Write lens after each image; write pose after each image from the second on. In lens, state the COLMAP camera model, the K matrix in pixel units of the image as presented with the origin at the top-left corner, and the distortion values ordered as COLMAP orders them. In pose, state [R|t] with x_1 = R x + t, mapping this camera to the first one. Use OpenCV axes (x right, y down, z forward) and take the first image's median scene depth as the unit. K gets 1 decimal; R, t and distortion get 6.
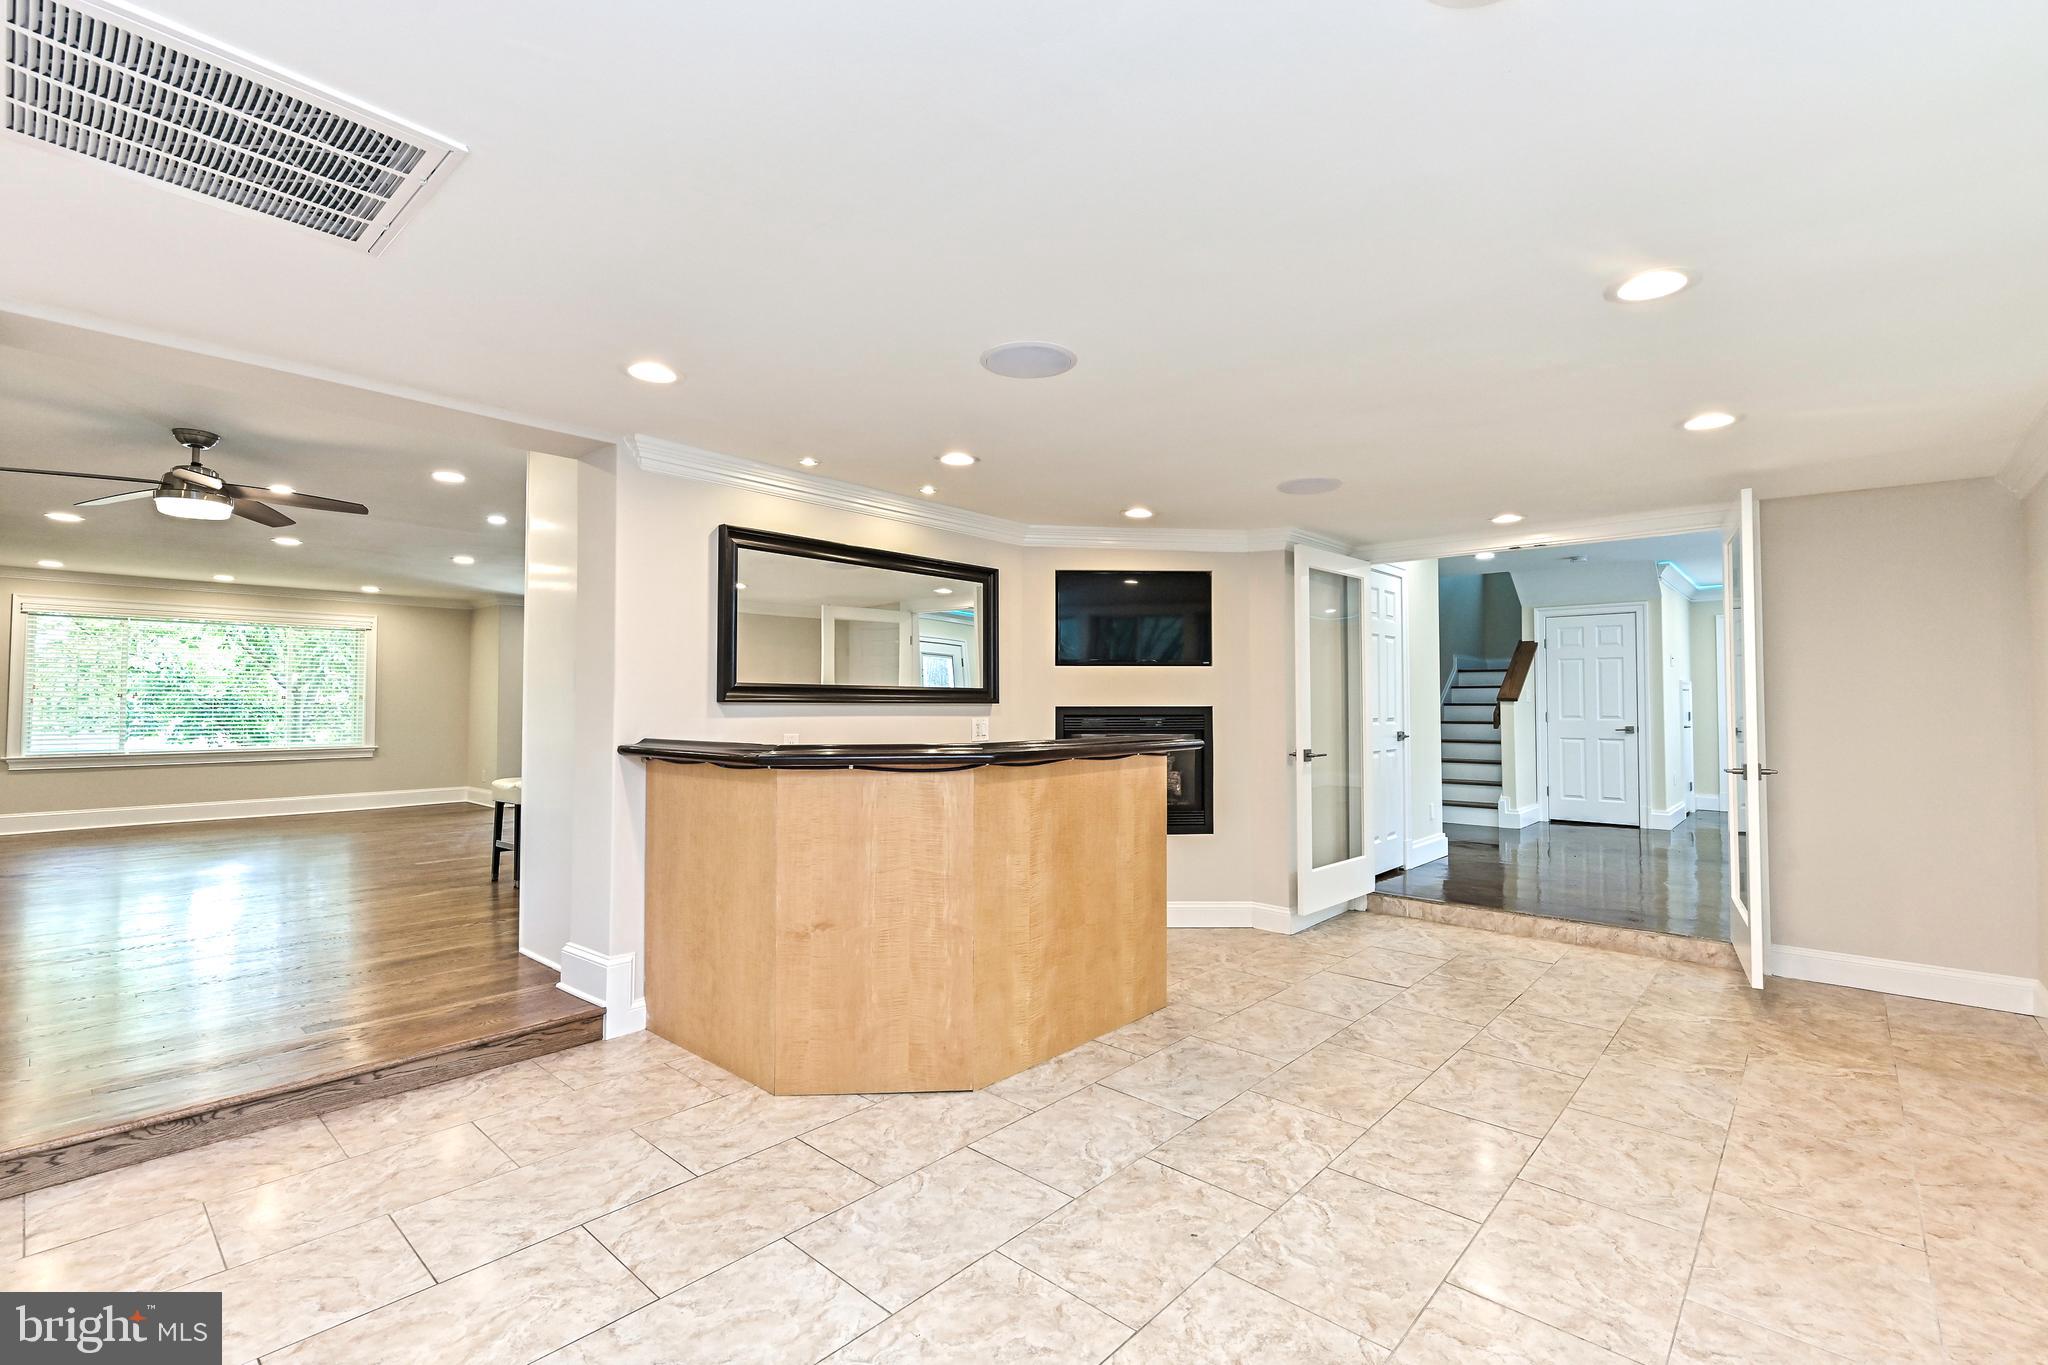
lens RADIAL K [[902.8, 0, 1024.4], [0, 902.8, 679.3], [0, 0, 1]] dist [-0.000149, 0.000224]
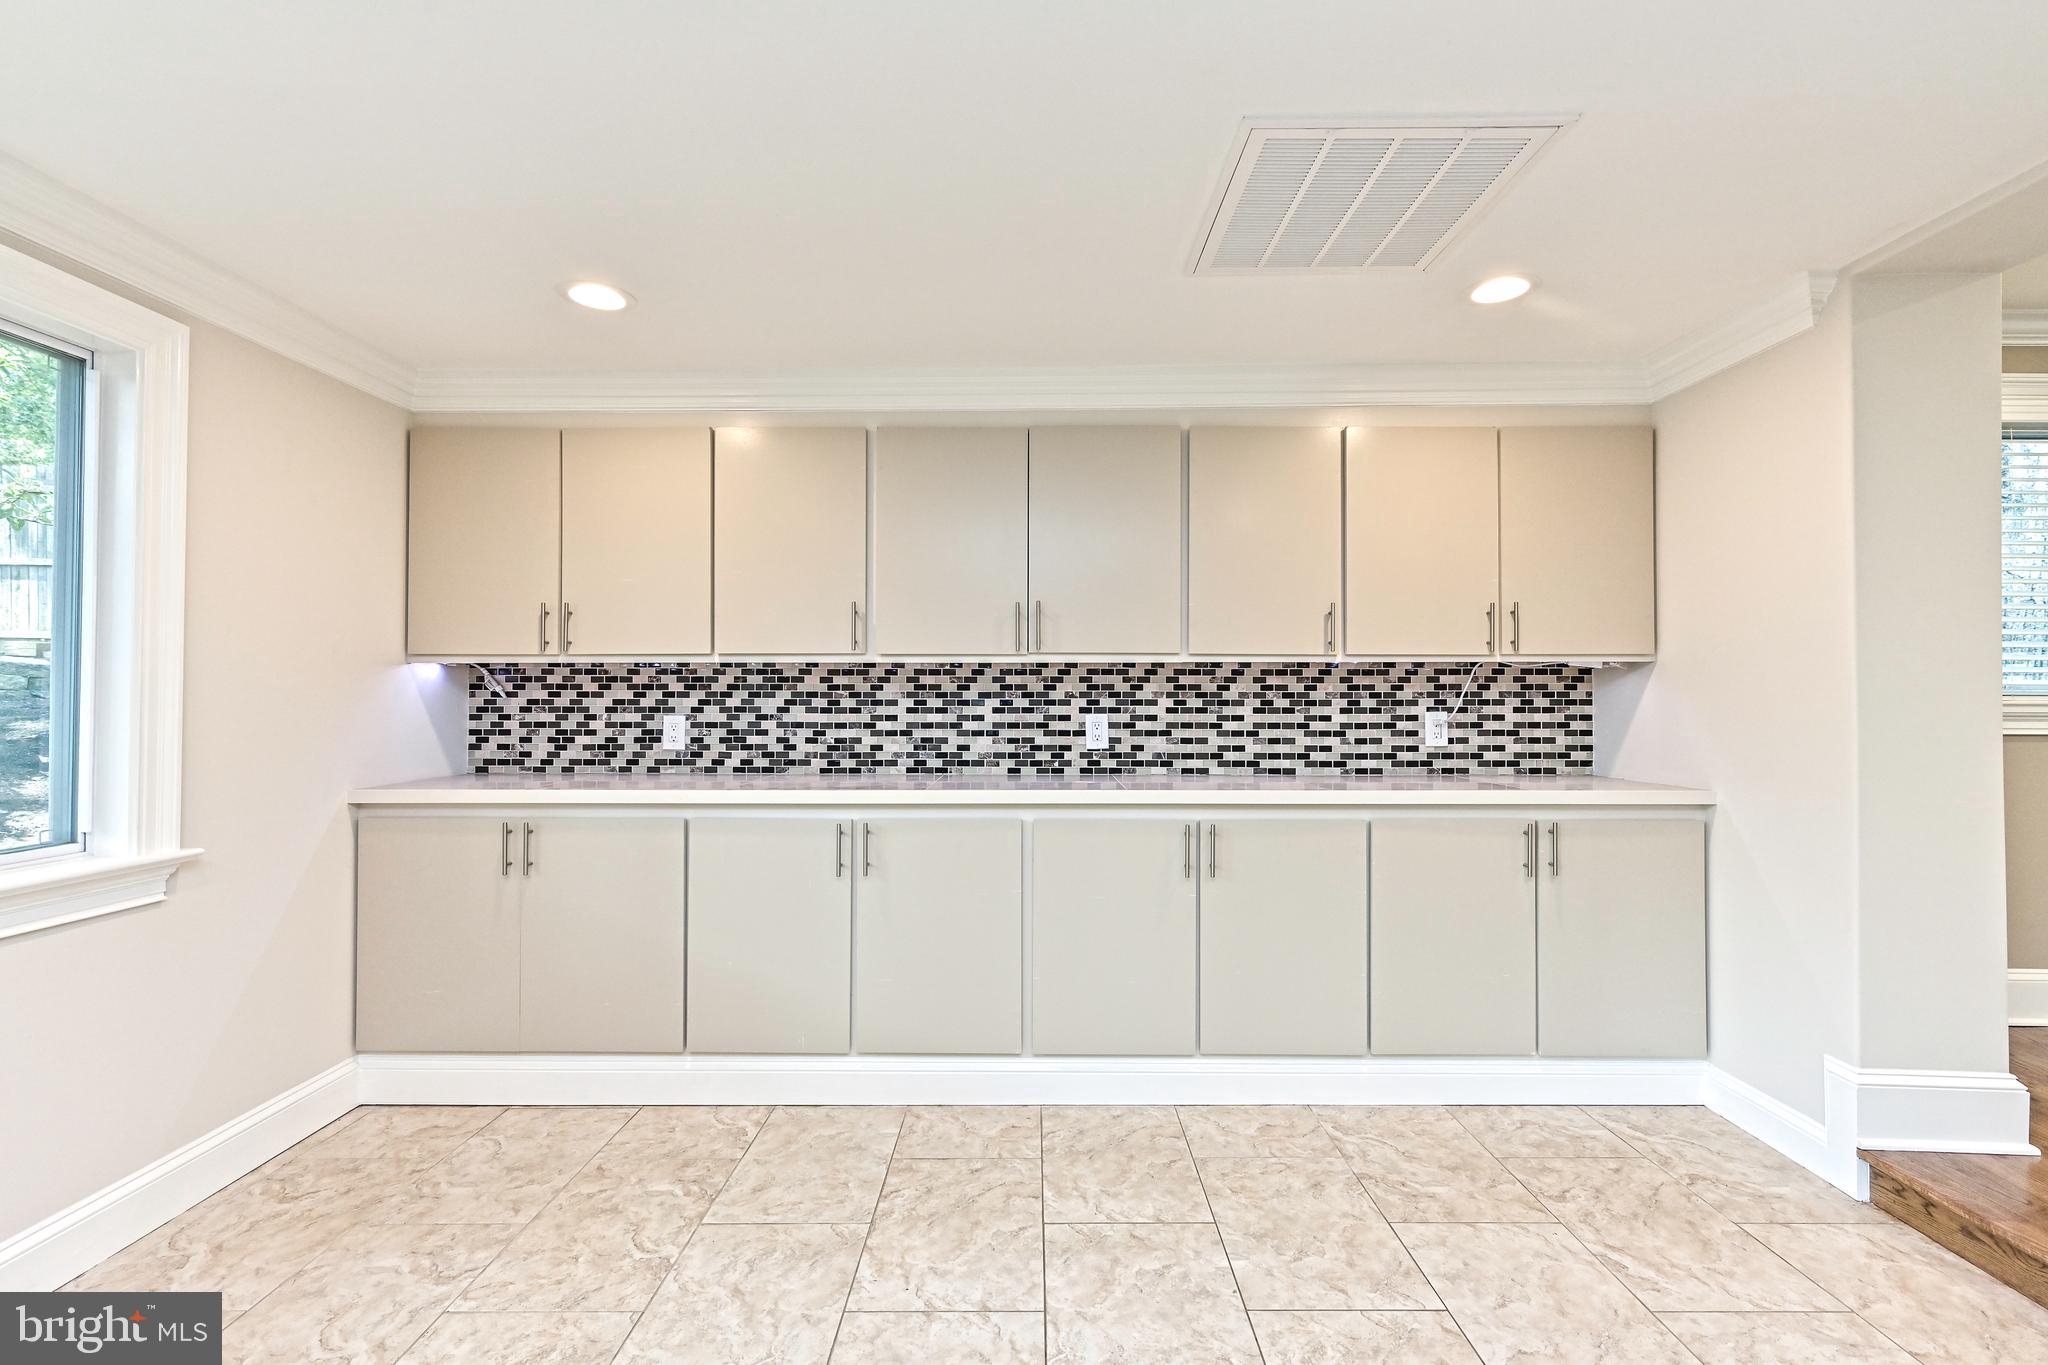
lens RADIAL K [[907.5, 0, 1024.5], [0, 907.5, 686.9], [0, 0, 1]] dist [-0.000397, 0.000743]
pose [[-0.747118, -0.009975, -0.664617, 0.113420], [0.017456, 0.999248, -0.034620, 0.033122], [0.664463, -0.037467, -0.746382, 0.775984]]
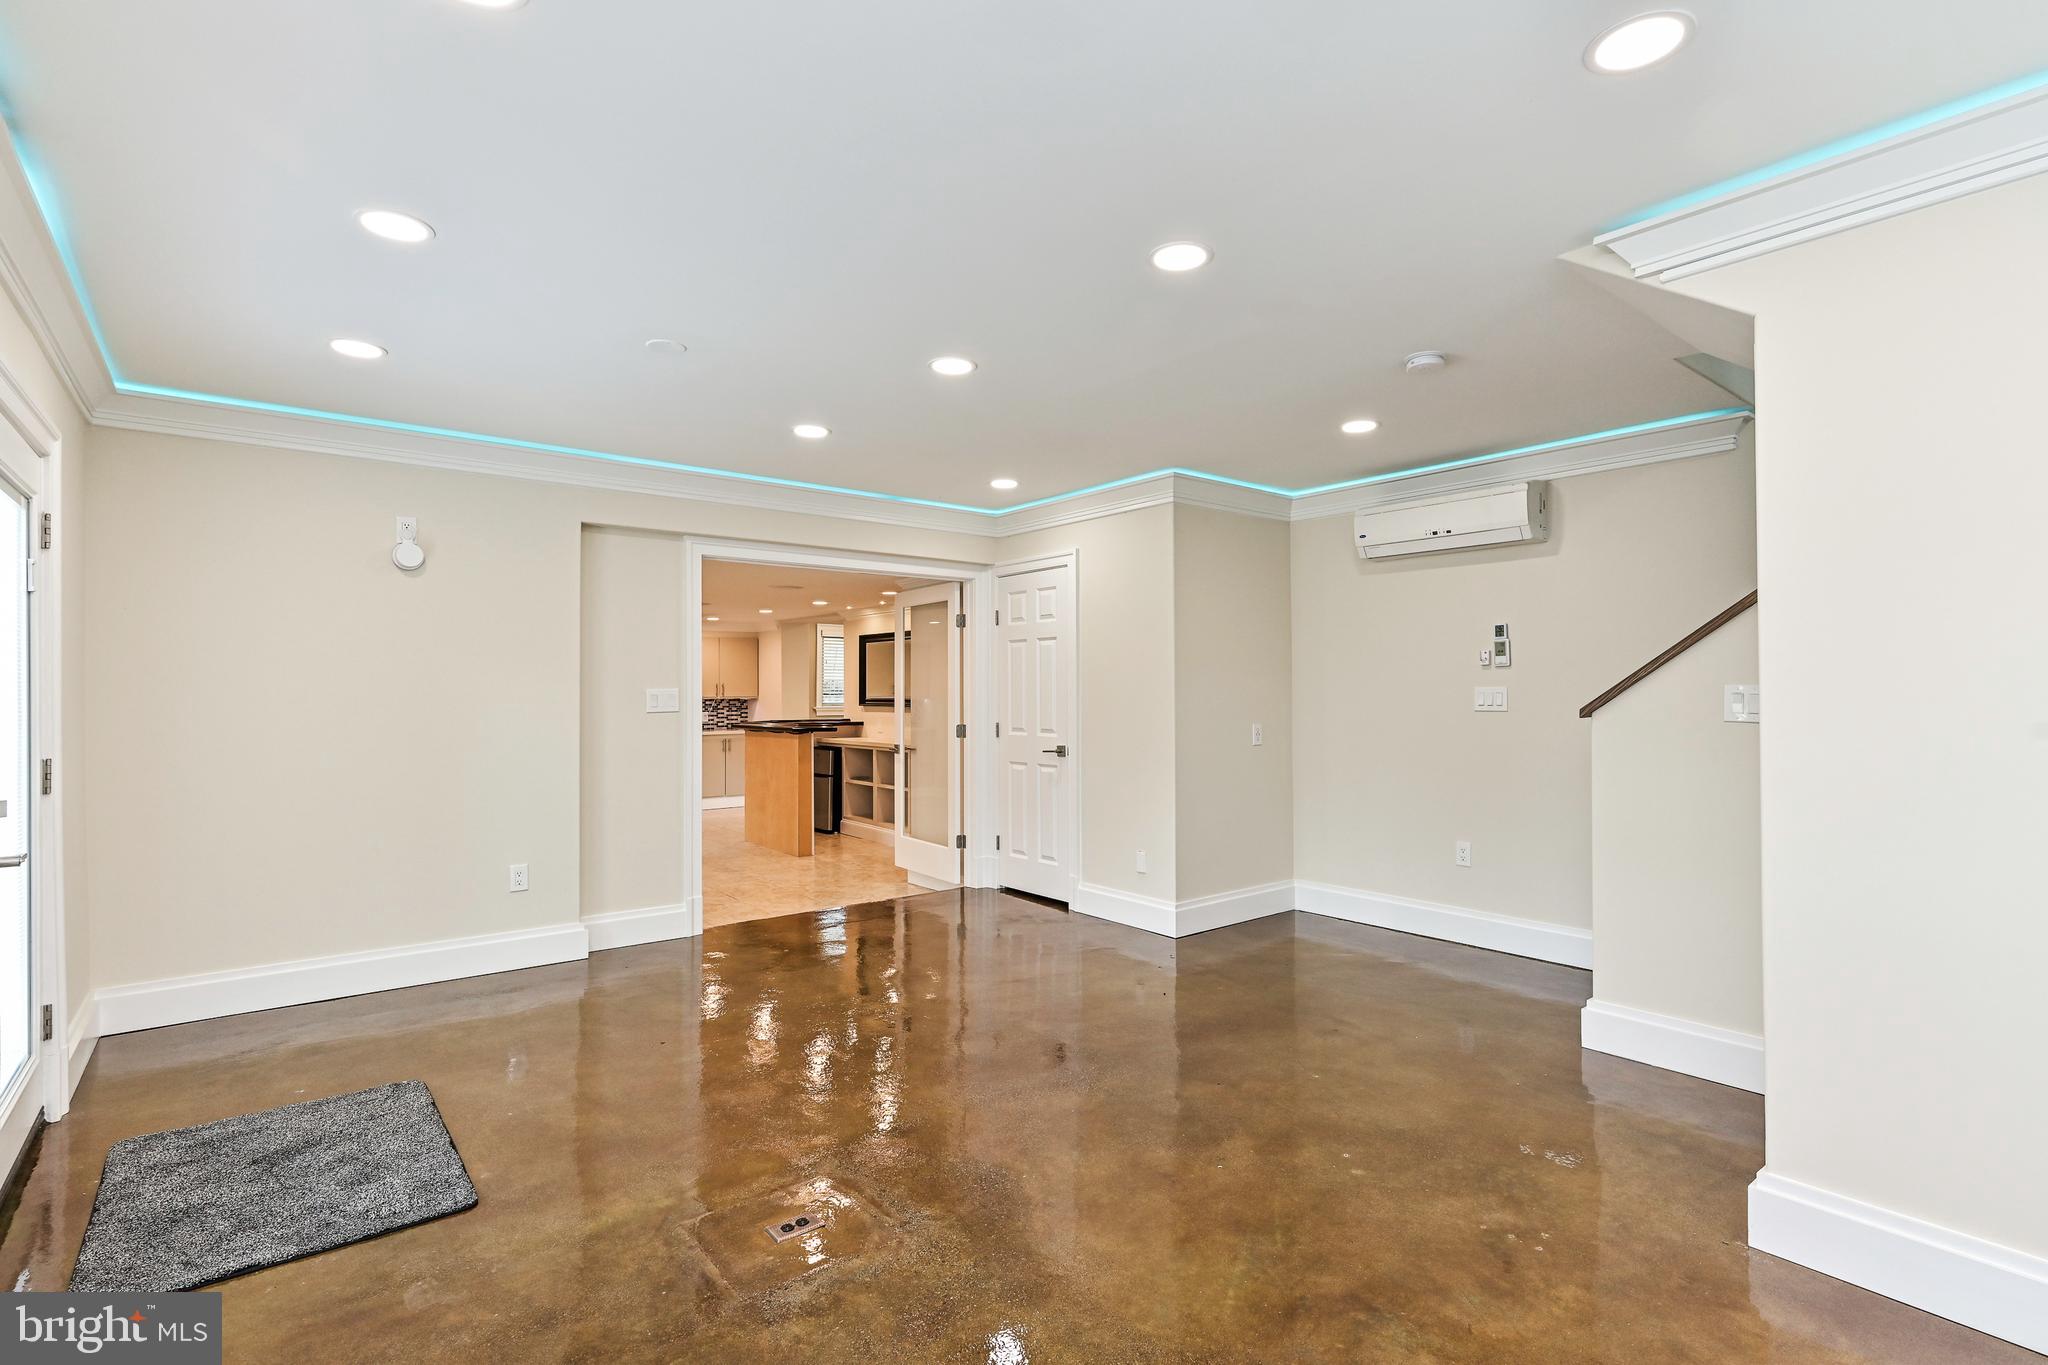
lens RADIAL K [[982.1, 0, 1031.7], [0, 982.1, 685.9], [0, 0, 1]] dist [-0.000479, 0.000005]
pose [[-0.166672, -0.006627, -0.985990, 2.611679], [0.033158, 0.999374, -0.012322, 0.021960], [0.985455, -0.034747, -0.166348, 2.193052]]
